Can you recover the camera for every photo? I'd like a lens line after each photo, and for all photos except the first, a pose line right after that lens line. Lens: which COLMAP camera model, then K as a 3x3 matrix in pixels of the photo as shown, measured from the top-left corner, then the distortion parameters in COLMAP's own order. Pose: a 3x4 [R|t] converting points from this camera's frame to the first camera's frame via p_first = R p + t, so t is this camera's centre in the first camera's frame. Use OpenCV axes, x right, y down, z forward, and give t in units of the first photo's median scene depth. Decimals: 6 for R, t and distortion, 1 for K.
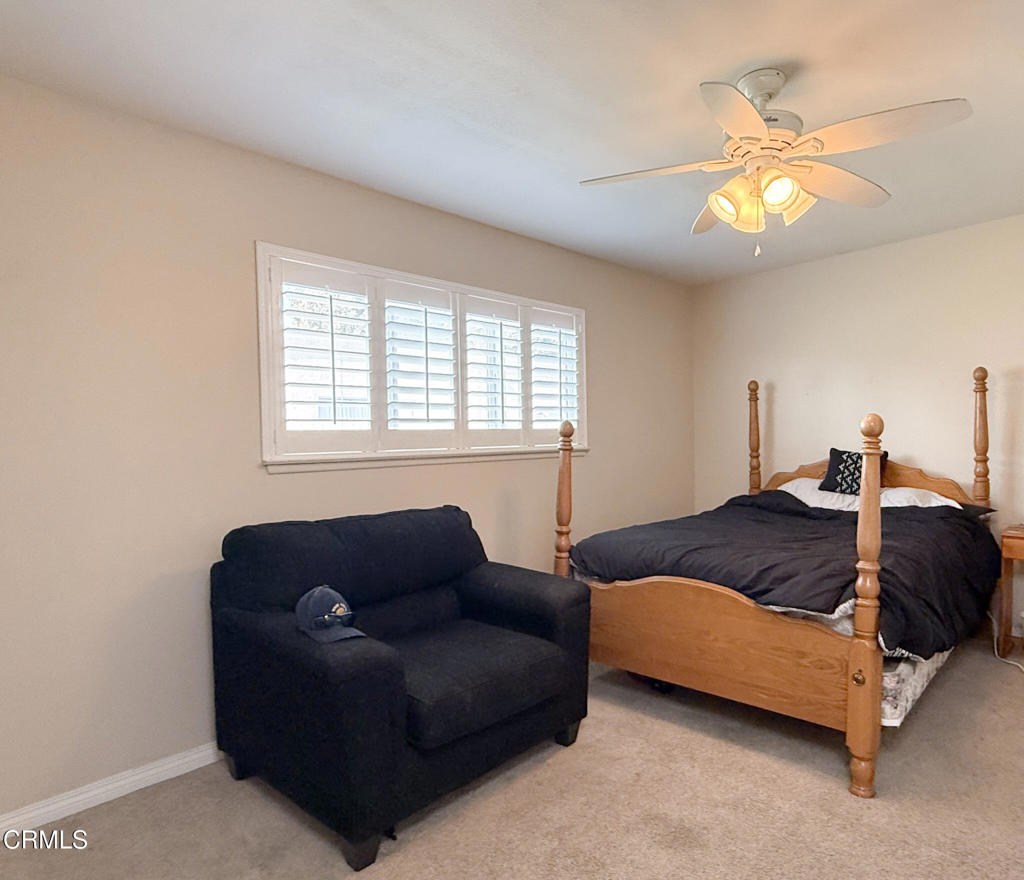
lens RADIAL K [[779.8, 0, 512.0], [0, 779.8, 440.0], [0, 0, 1]] dist [-0.004391, -0.000794]
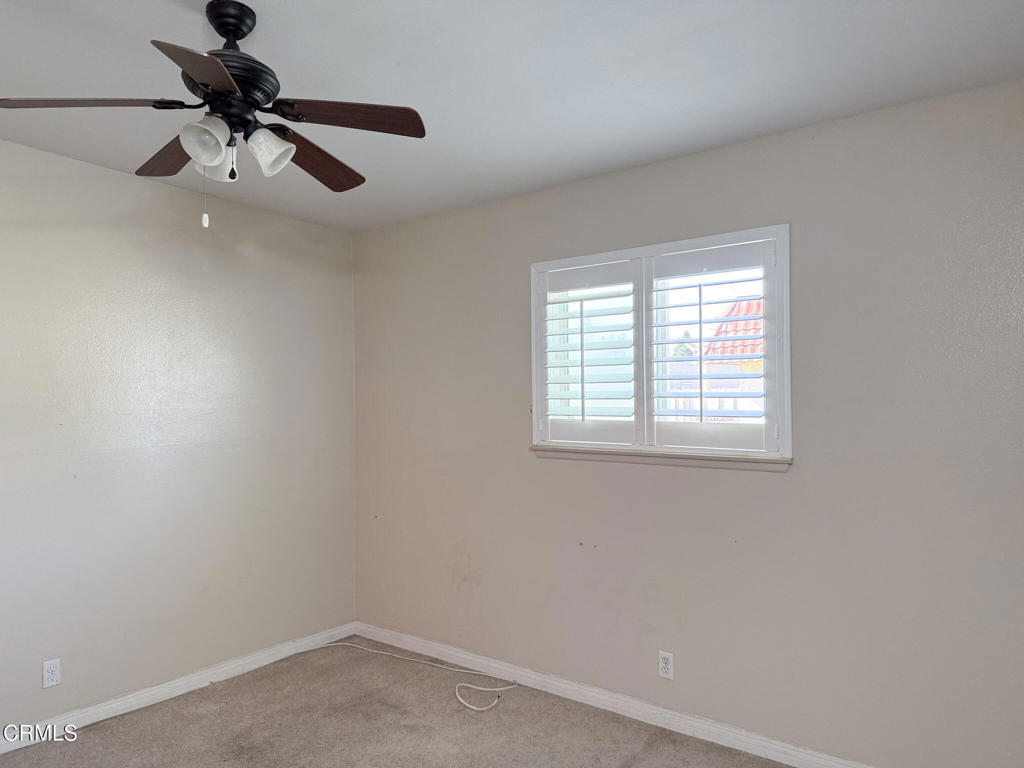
lens RADIAL K [[711.0, 0, 512.0], [0, 711.0, 384.0], [0, 0, 1]] dist [0.173667, -0.356347]
pose [[-0.025323, -0.038426, -0.998941, 0.688154], [-0.036046, 0.998646, -0.037500, -0.022541], [0.999029, 0.035058, -0.026673, 0.886247]]
